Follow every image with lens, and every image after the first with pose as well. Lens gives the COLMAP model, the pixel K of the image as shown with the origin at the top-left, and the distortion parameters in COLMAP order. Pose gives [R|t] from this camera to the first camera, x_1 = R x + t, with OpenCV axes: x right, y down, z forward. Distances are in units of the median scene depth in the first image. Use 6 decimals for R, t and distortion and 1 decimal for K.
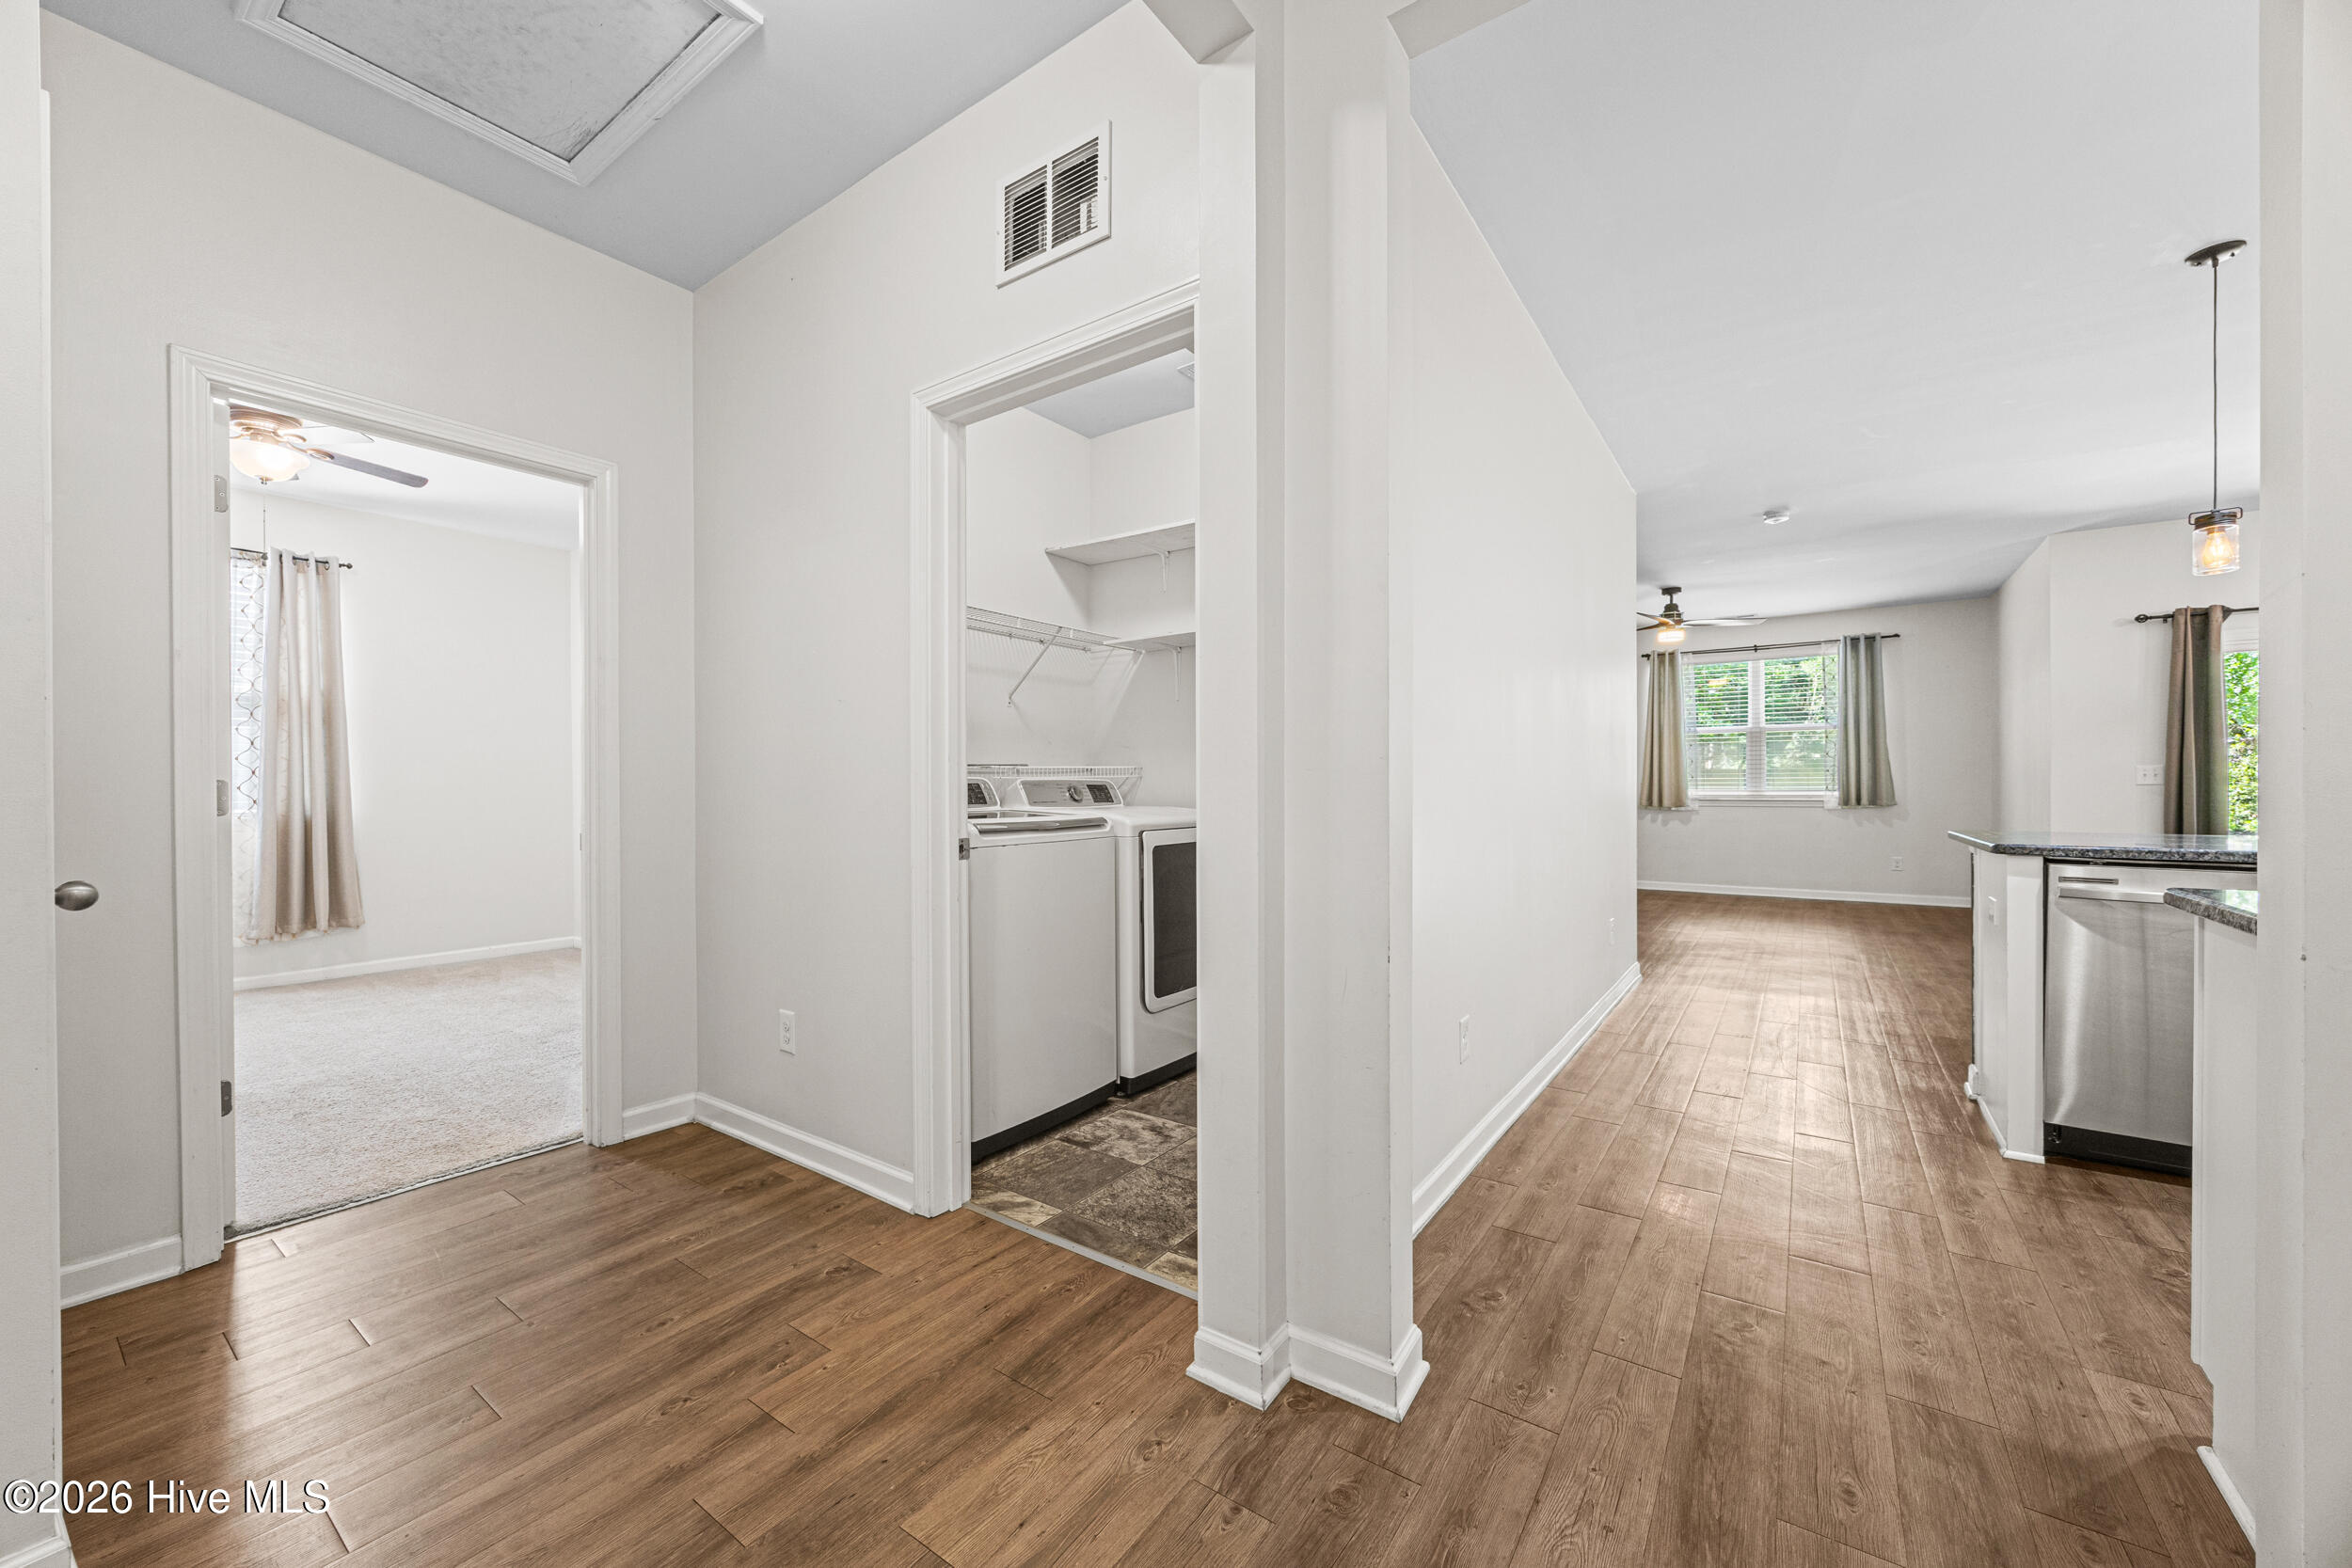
lens RADIAL K [[890.6, 0, 1166.0], [0, 890.6, 790.7], [0, 0, 1]] dist [-0.008499, 0.000903]
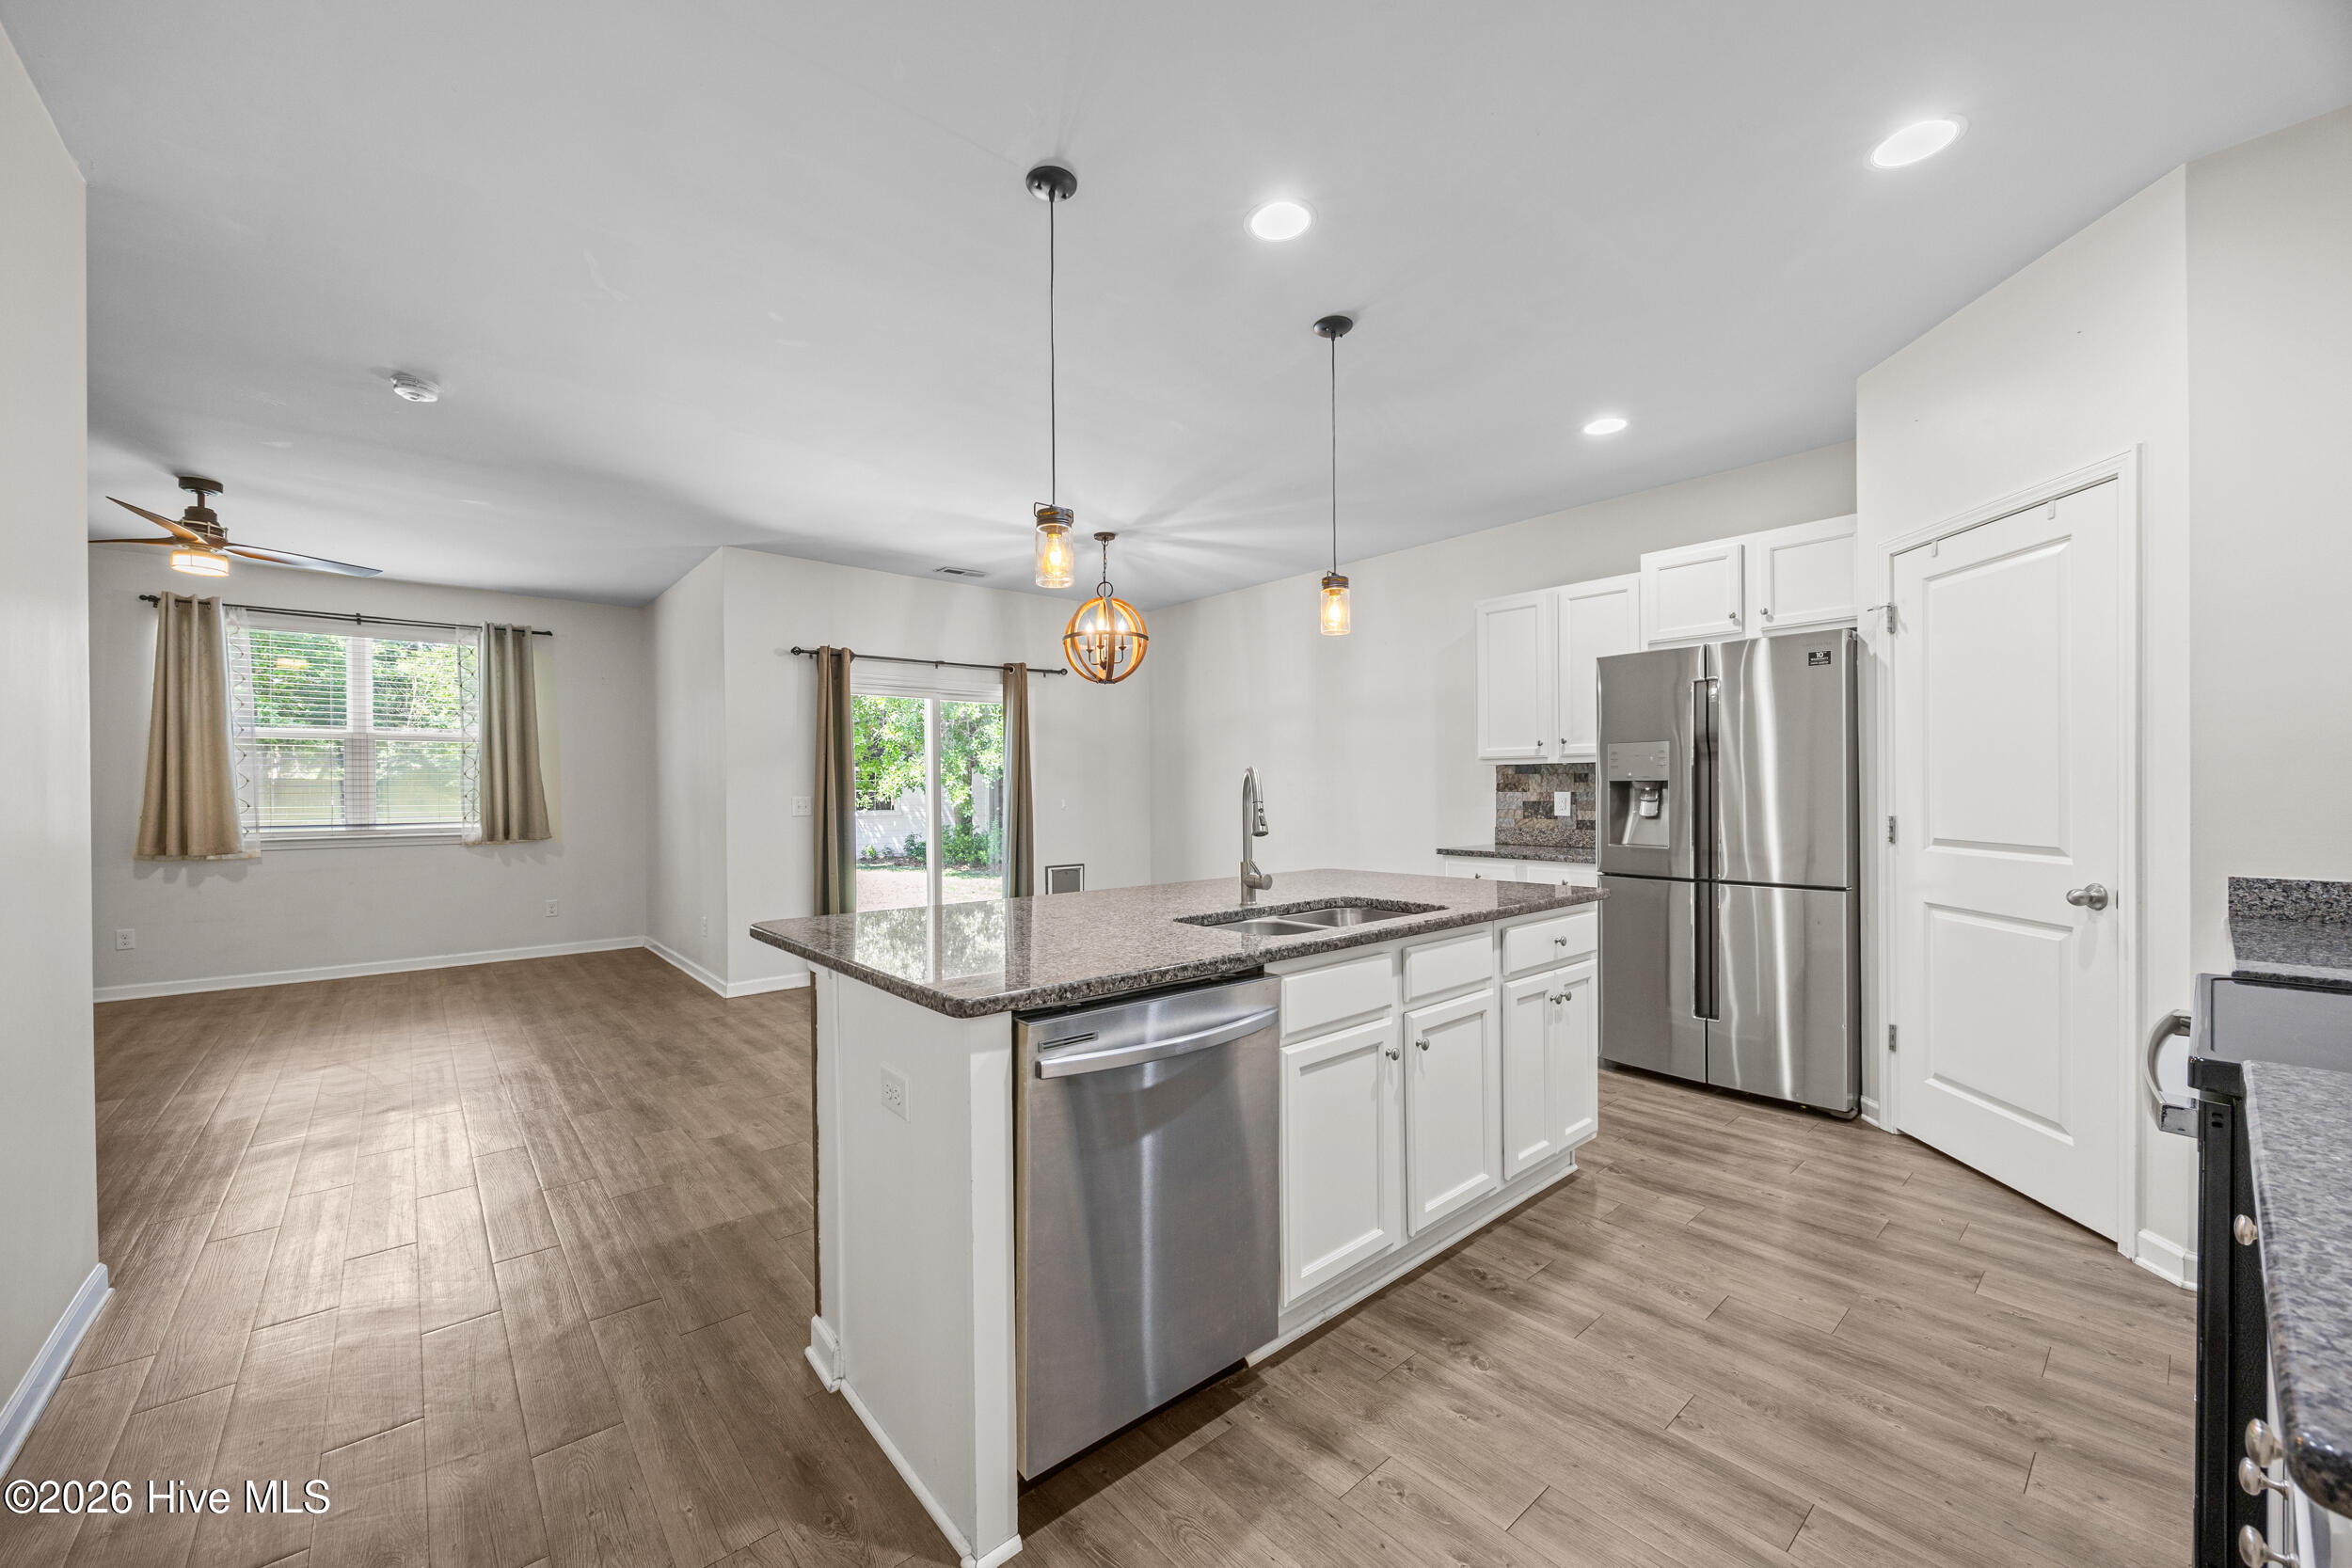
lens RADIAL K [[890.6, 0, 1161.3], [0, 890.6, 794.8], [0, 0, 1]] dist [-0.008499, 0.000903]
pose [[0.233256, -0.003950, 0.972407, 0.146120], [0.009277, 0.999955, 0.001836, -0.019738], [-0.972371, 0.008593, 0.233283, 0.244003]]
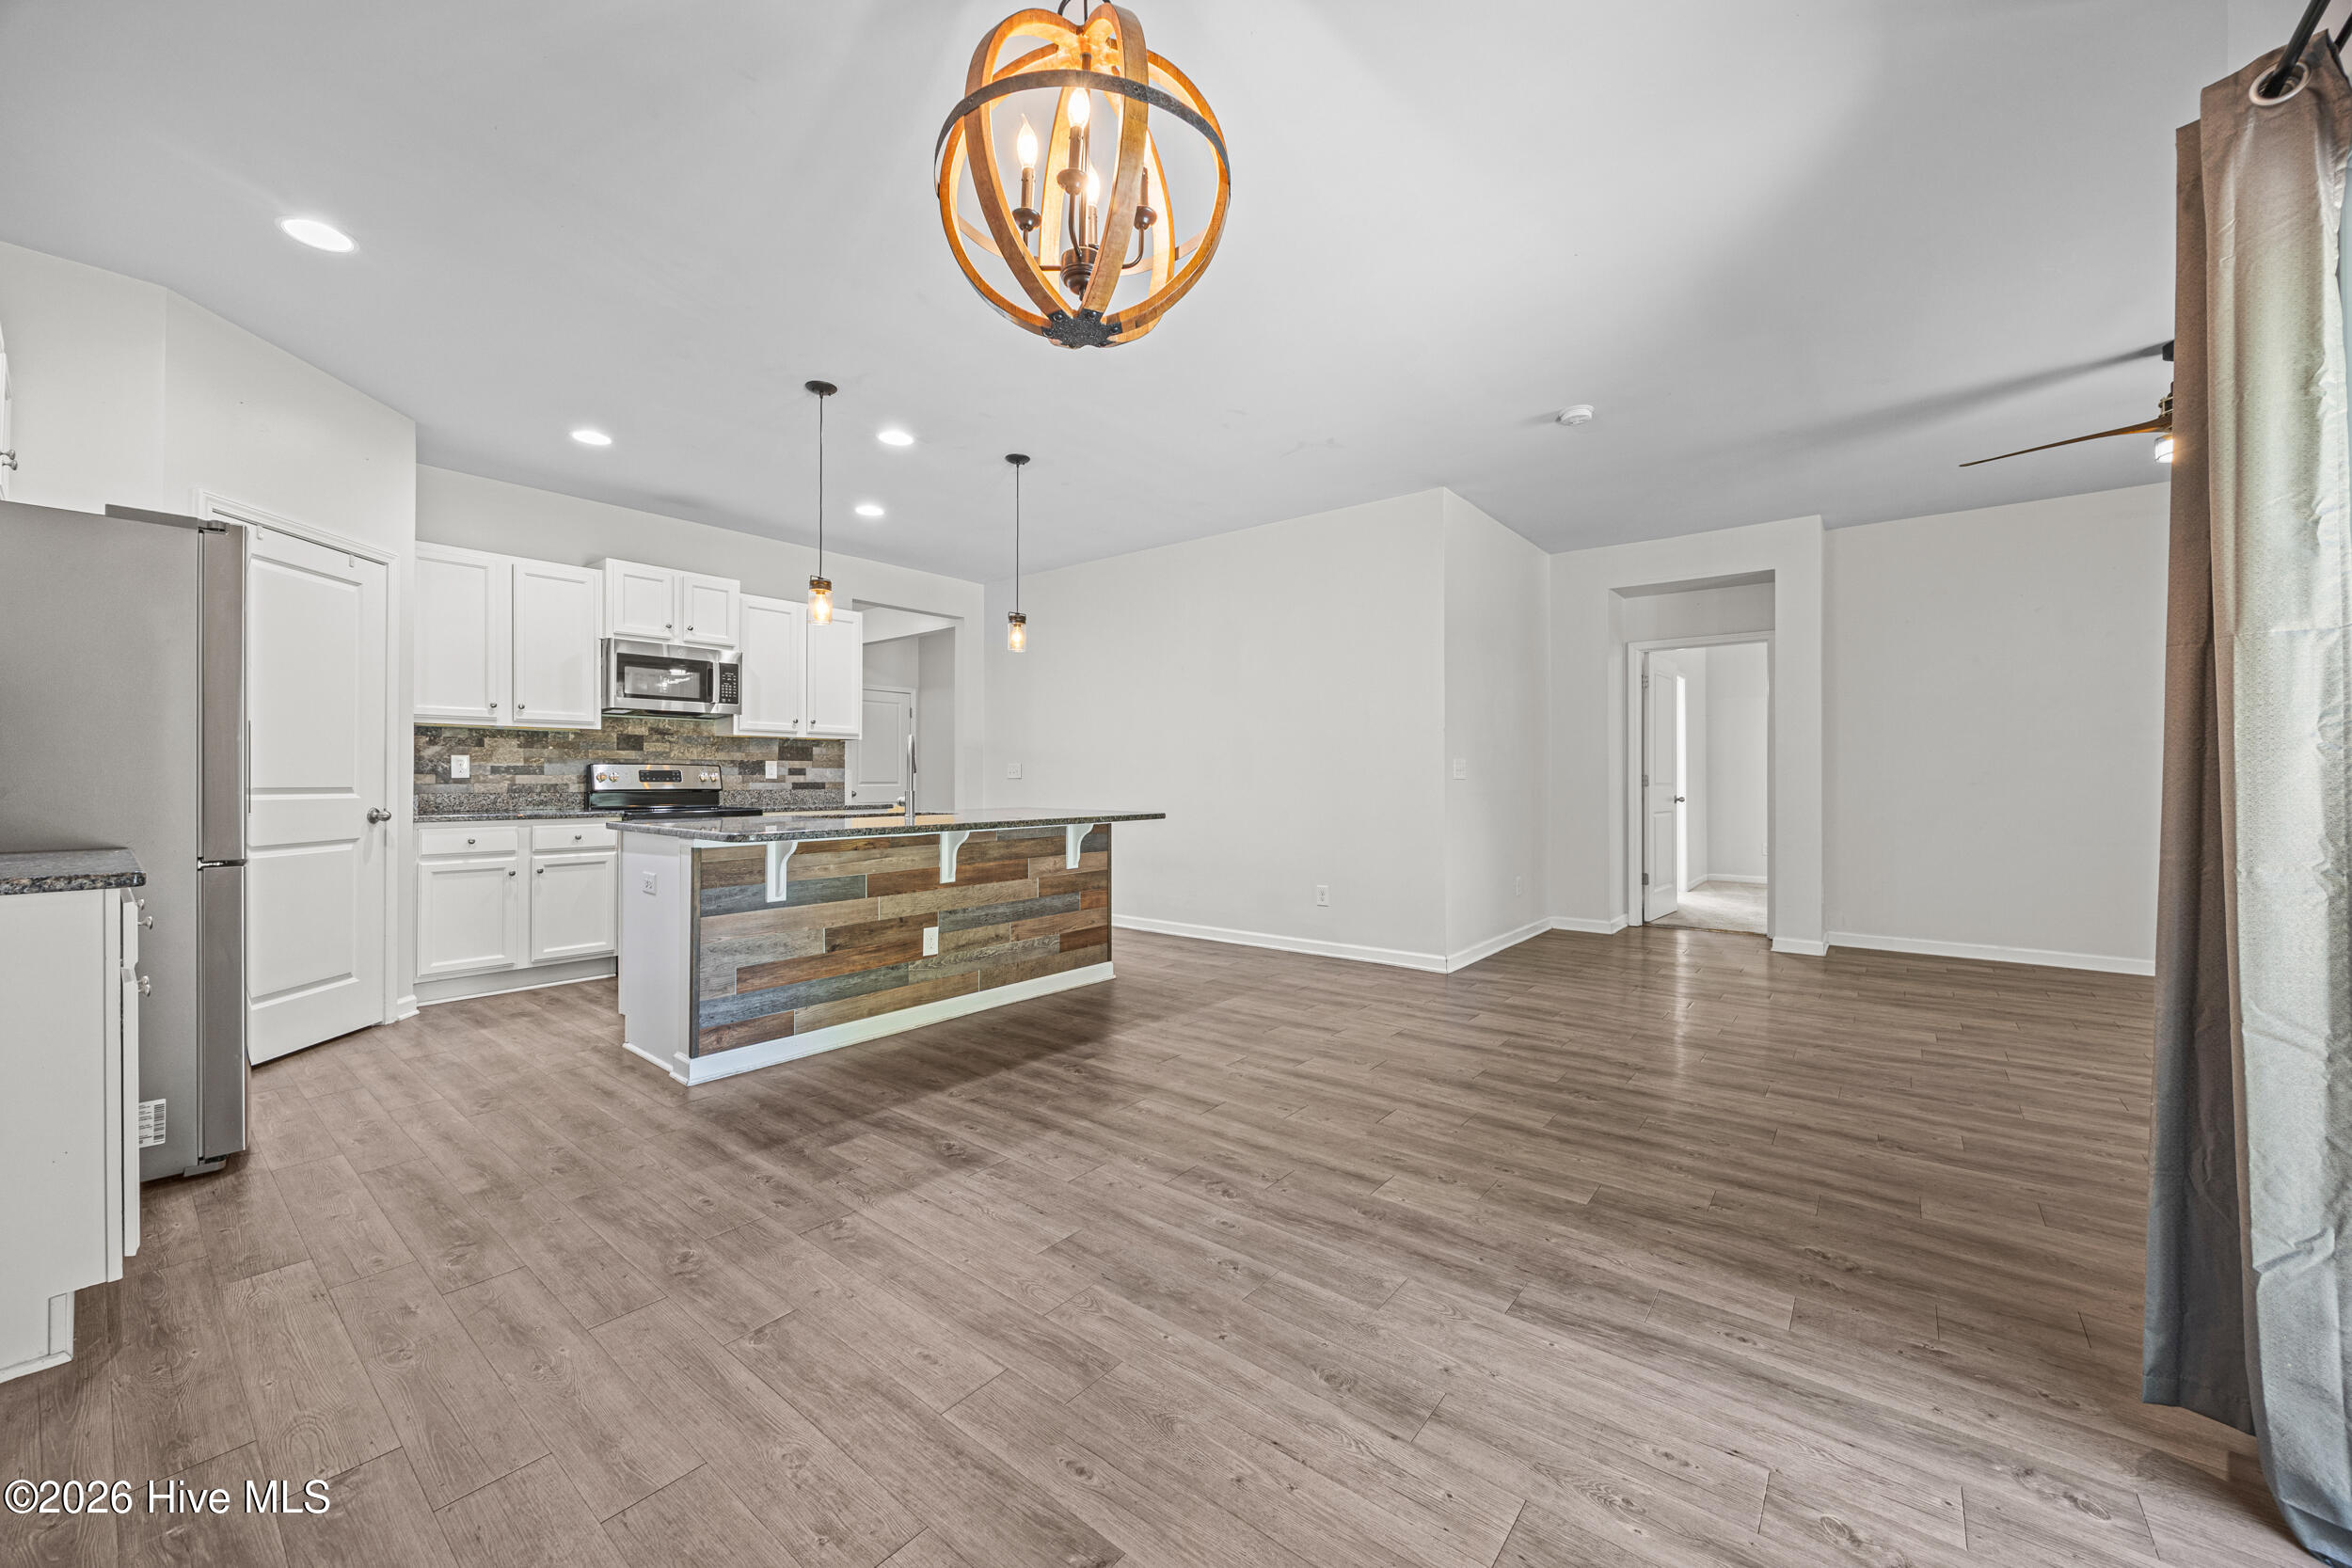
lens RADIAL K [[890.6, 0, 1166.8], [0, 890.6, 767.5], [0, 0, 1]] dist [-0.008499, 0.000903]
pose [[-0.056321, -0.007306, -0.998386, 0.941352], [-0.001953, 0.999972, -0.007208, -0.005794], [0.998411, 0.001544, -0.056333, 0.458971]]
